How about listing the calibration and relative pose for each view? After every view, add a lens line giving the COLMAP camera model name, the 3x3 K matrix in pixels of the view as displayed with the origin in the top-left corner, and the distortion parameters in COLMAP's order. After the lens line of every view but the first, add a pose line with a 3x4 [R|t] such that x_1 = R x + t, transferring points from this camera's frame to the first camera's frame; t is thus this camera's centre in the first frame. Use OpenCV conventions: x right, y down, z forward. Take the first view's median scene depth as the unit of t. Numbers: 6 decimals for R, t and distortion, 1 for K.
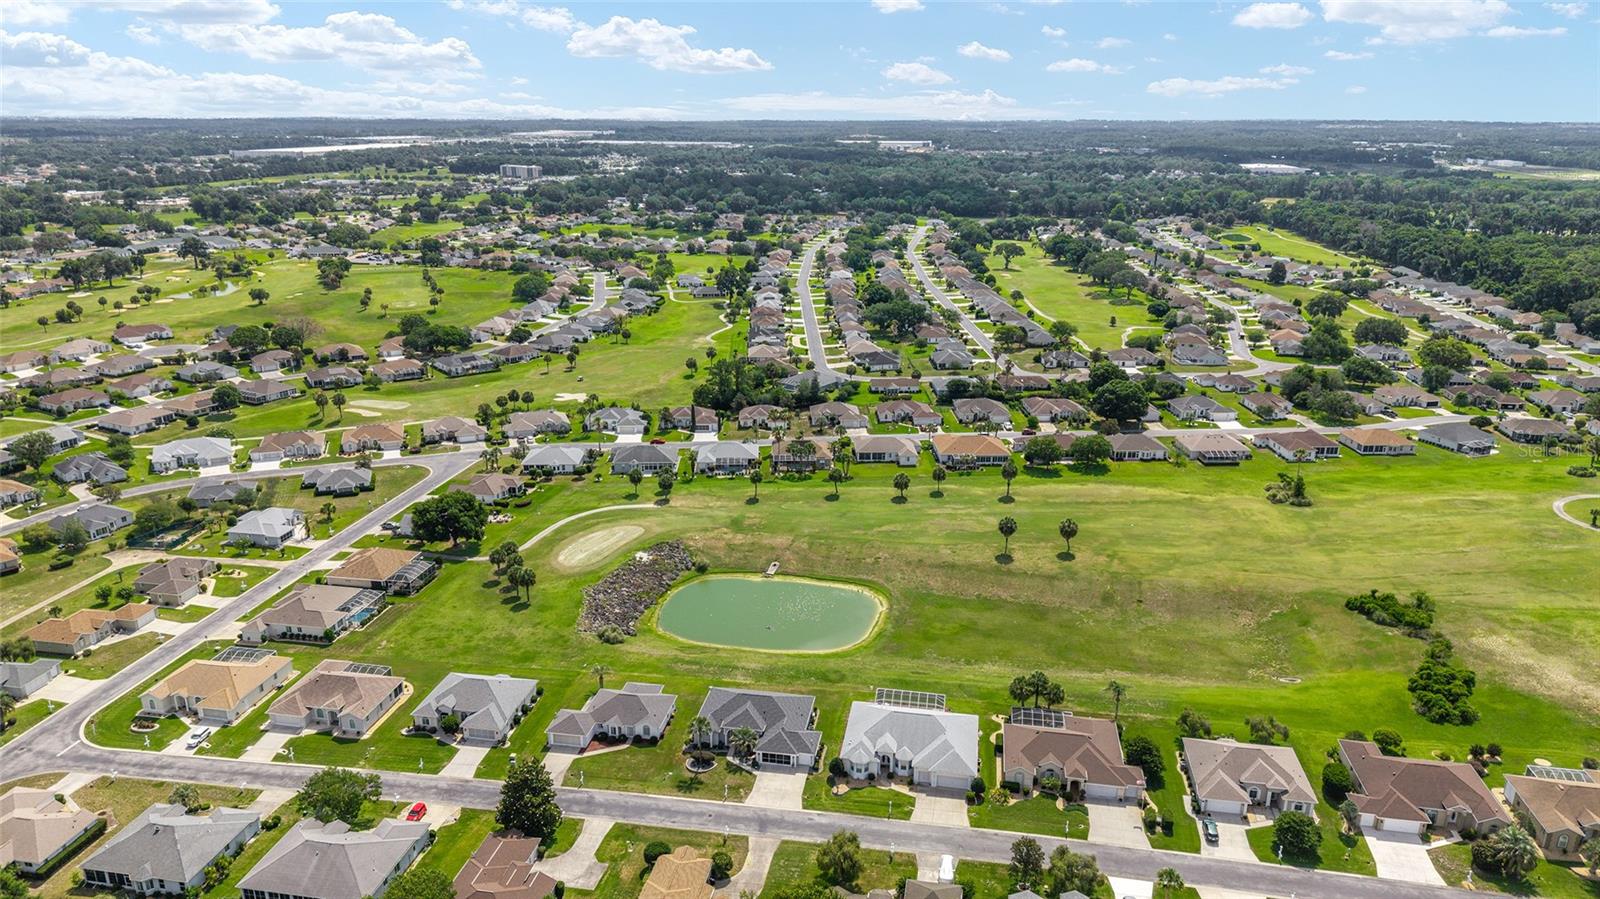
lens RADIAL K [[1063.7, 0, 799.7], [0, 1063.7, 463.9], [0, 0, 1]] dist [0.054393, -0.070587]
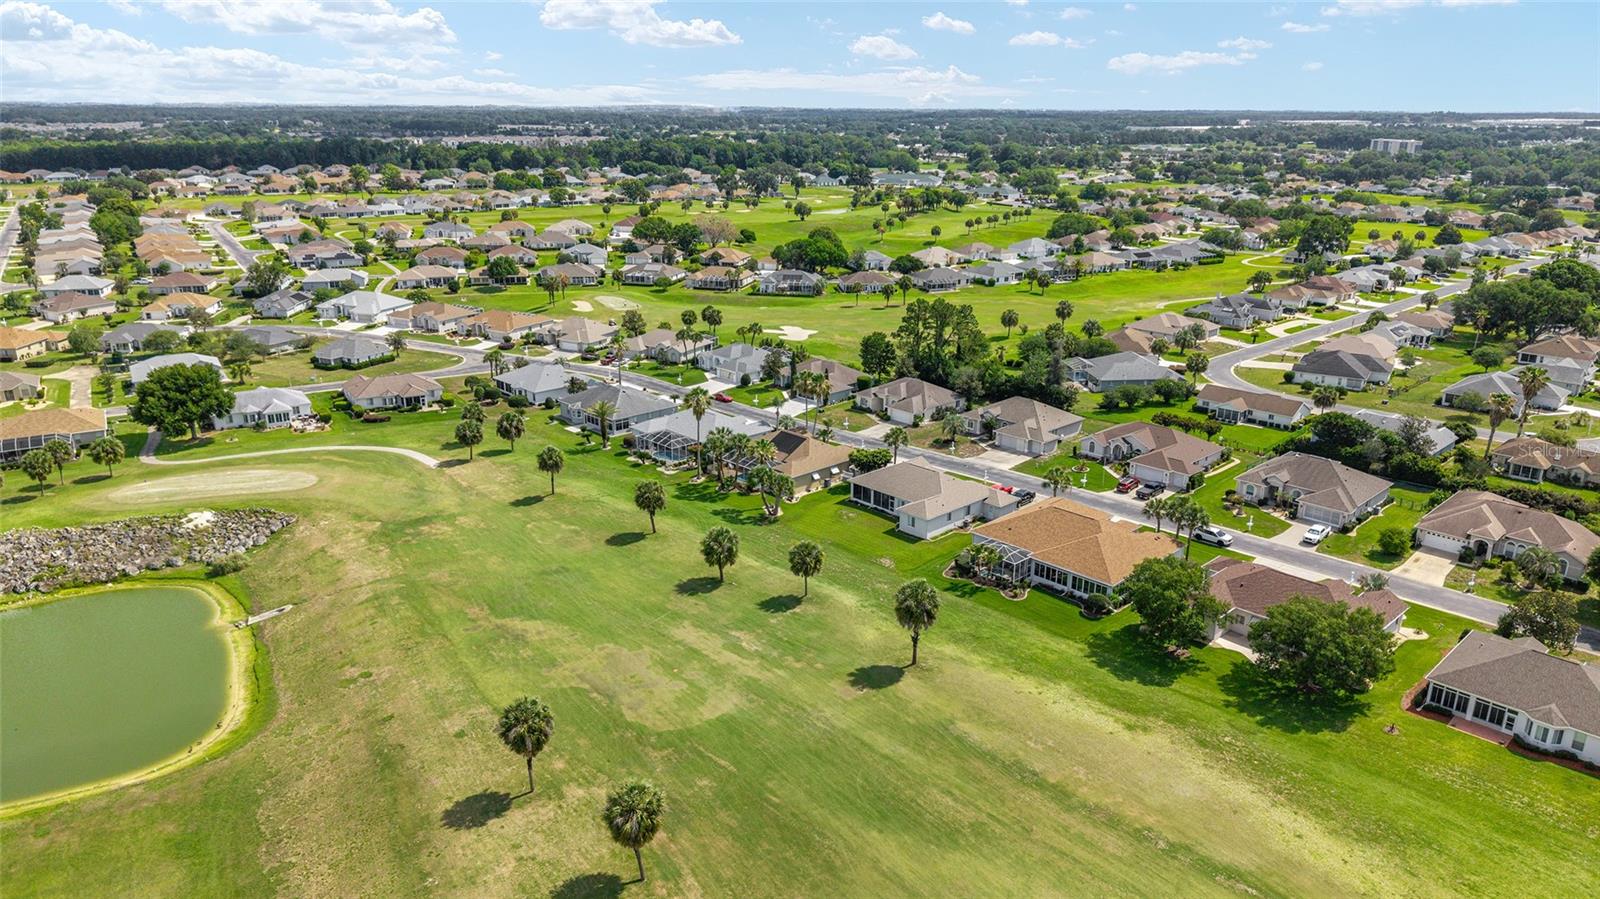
lens RADIAL K [[1063.7, 0, 799.7], [0, 1063.7, 463.9], [0, 0, 1]] dist [0.054393, -0.070587]
pose [[0.673768, 0.235581, -0.700385, 0.329536], [-0.235466, 0.966858, 0.098695, -0.053412], [0.700423, 0.098419, 0.706909, 0.567127]]
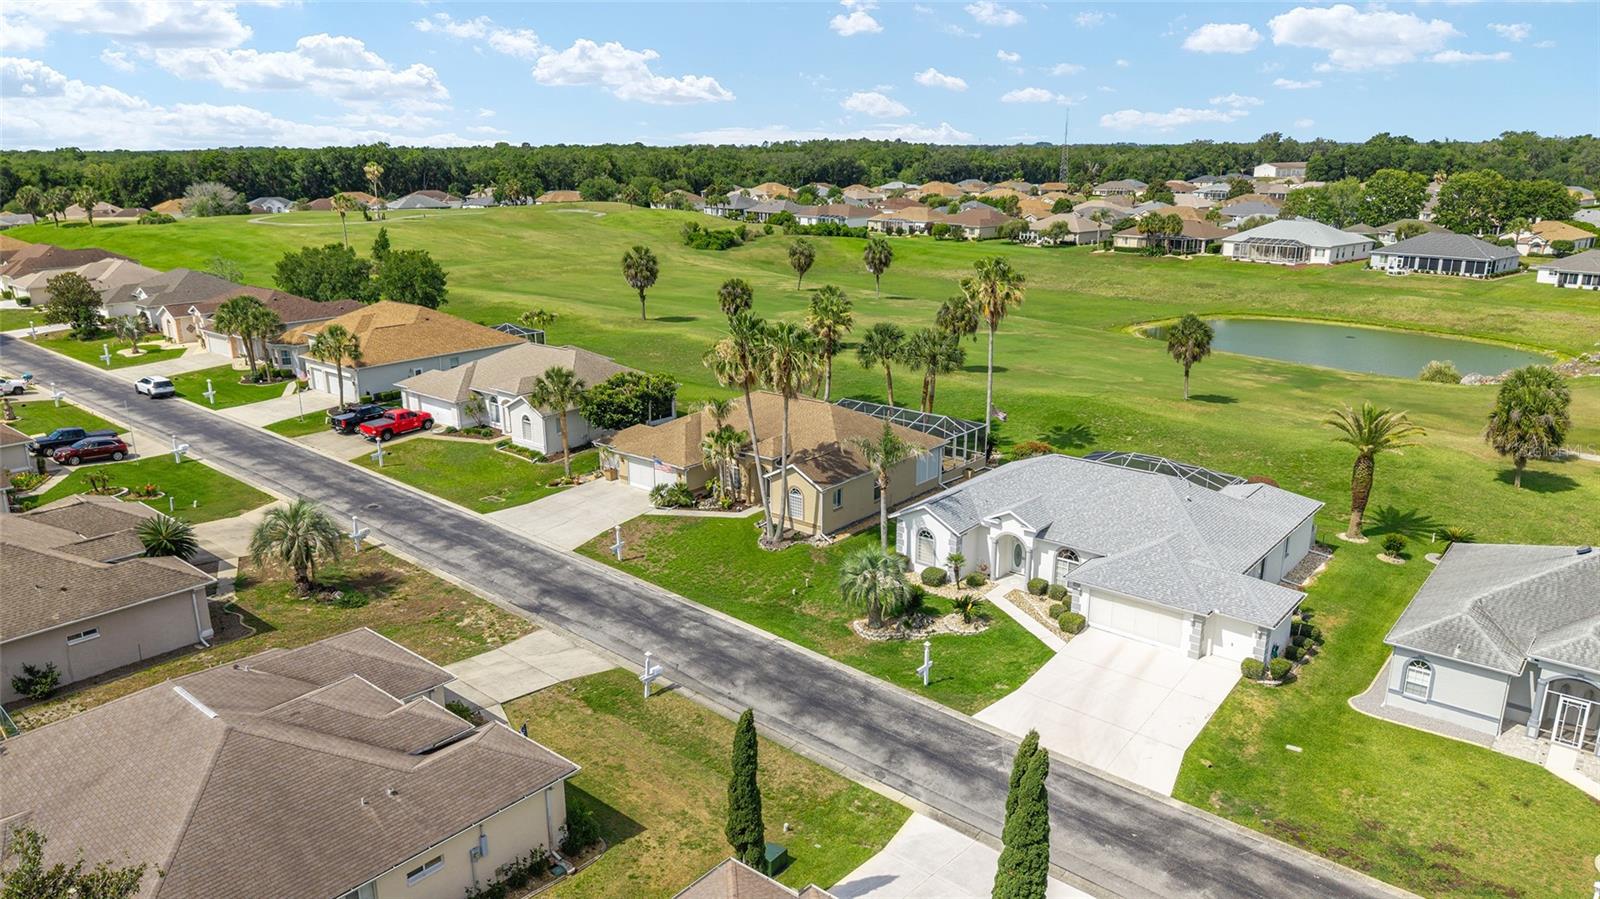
lens RADIAL K [[1067.4, 0, 800.0], [0, 1067.4, 449.5], [0, 0, 1]] dist [0.049911, -0.062893]
pose [[-0.750598, -0.178393, 0.636222, -0.127800], [0.208429, 0.849785, 0.484173, -0.107862], [-0.627025, 0.496026, -0.600664, 1.015436]]
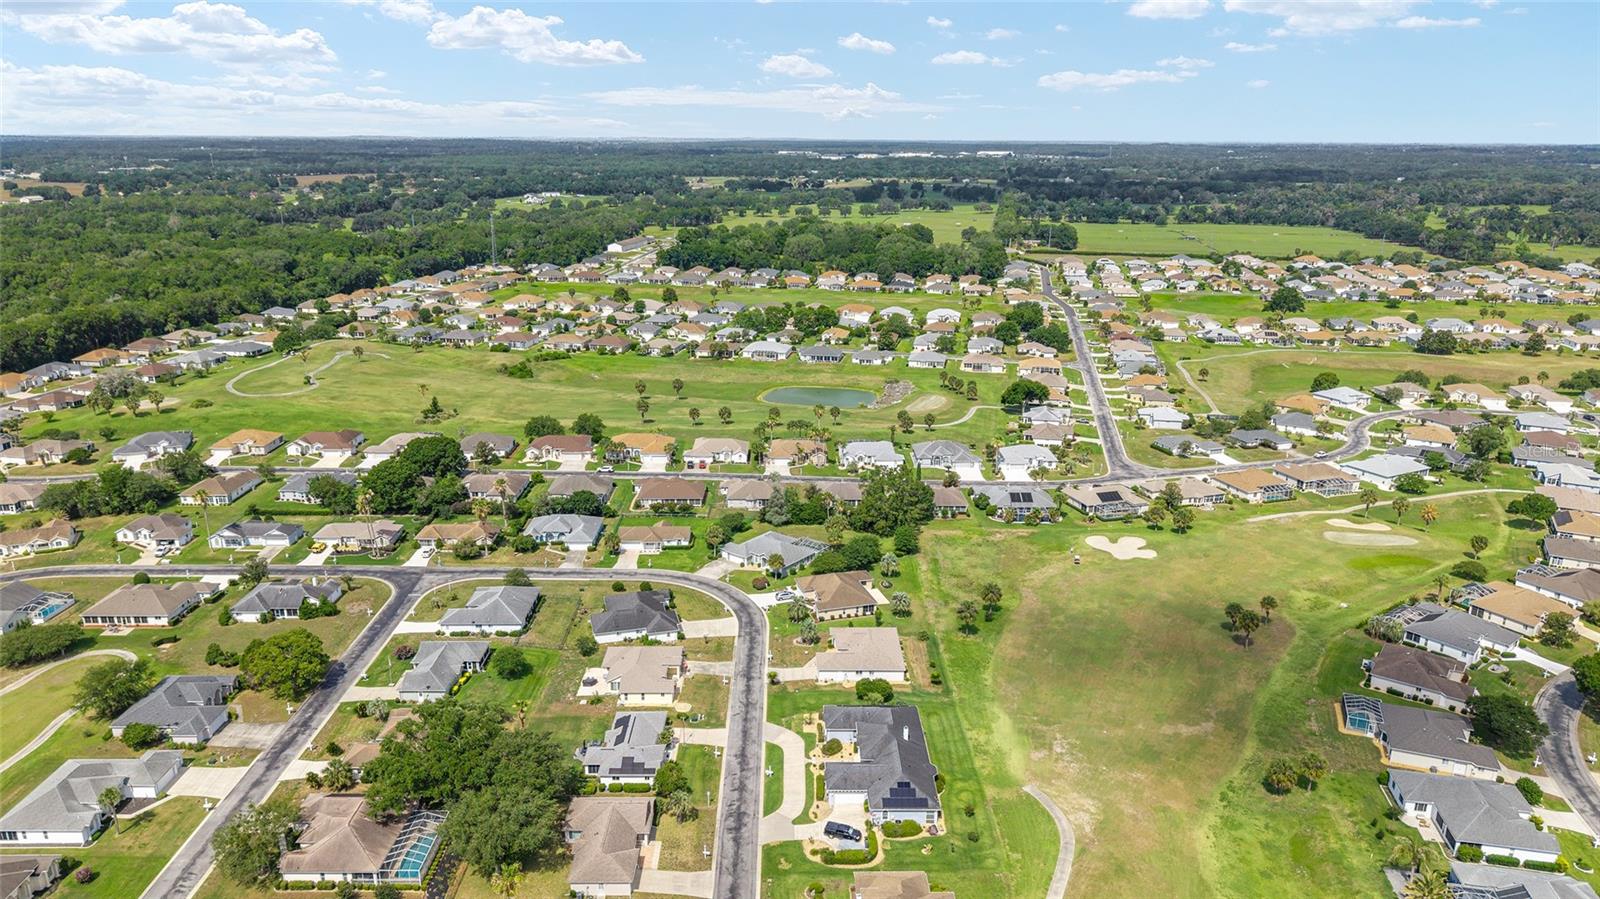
lens RADIAL K [[1063.7, 0, 799.7], [0, 1063.7, 463.9], [0, 0, 1]] dist [0.054393, -0.070587]
pose [[-0.999840, -0.012724, 0.012591, -0.011600], [-0.003082, 0.815242, 0.579112, -0.555496], [-0.017634, 0.578981, -0.815150, 1.682408]]
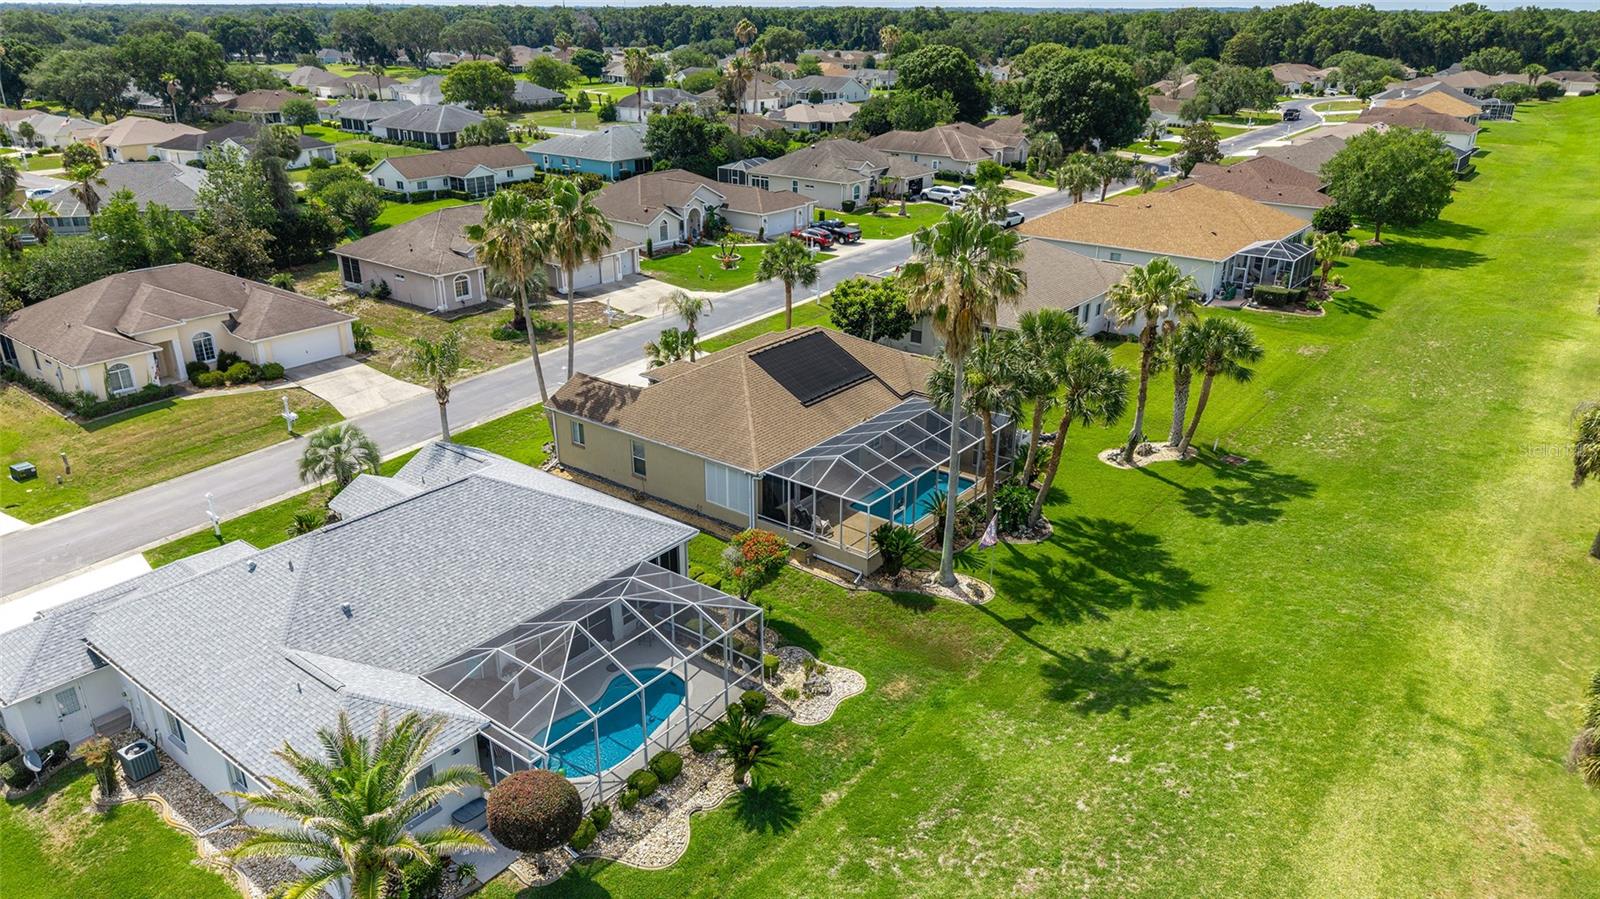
lens RADIAL K [[1067.4, 0, 800.0], [0, 1067.4, 449.5], [0, 0, 1]] dist [0.049911, -0.062893]
pose [[0.633313, -0.293819, 0.715950, -0.107596], [0.240725, 0.954023, 0.178582, -0.031382], [-0.735504, 0.059249, 0.674925, 0.790719]]
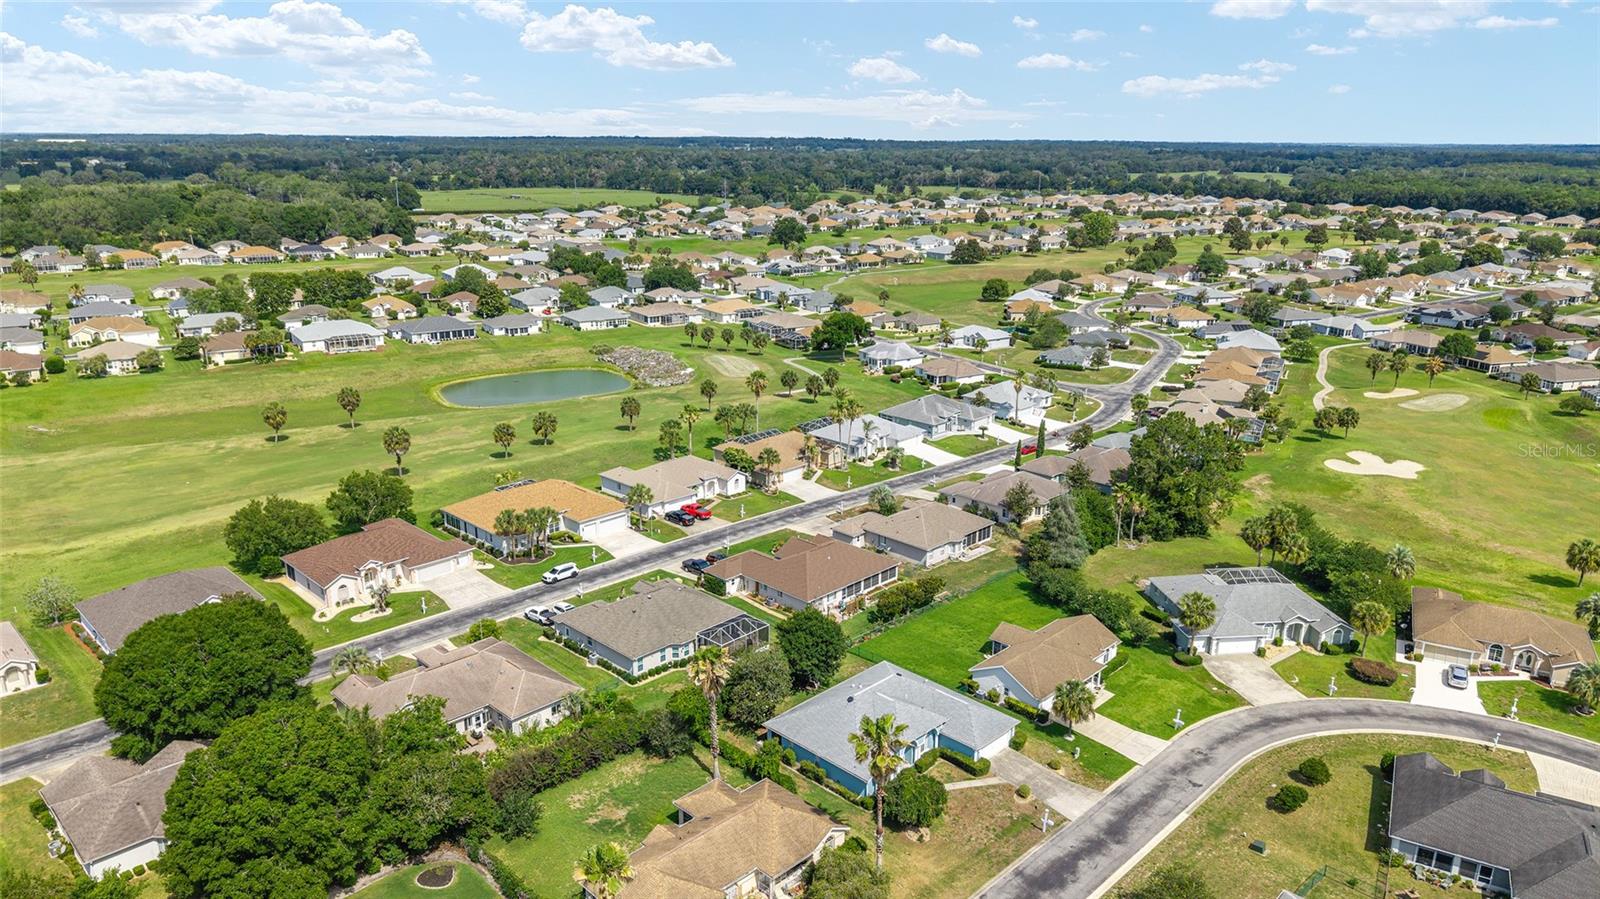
lens RADIAL K [[1067.6, 0, 810.3], [0, 1067.6, 440.7], [0, 0, 1]] dist [0.082593, -0.144420]
pose [[-0.712135, 0.179873, -0.678608, 0.359228], [-0.232631, 0.851549, 0.469837, -0.274922], [0.662379, 0.492453, -0.564574, 1.208728]]
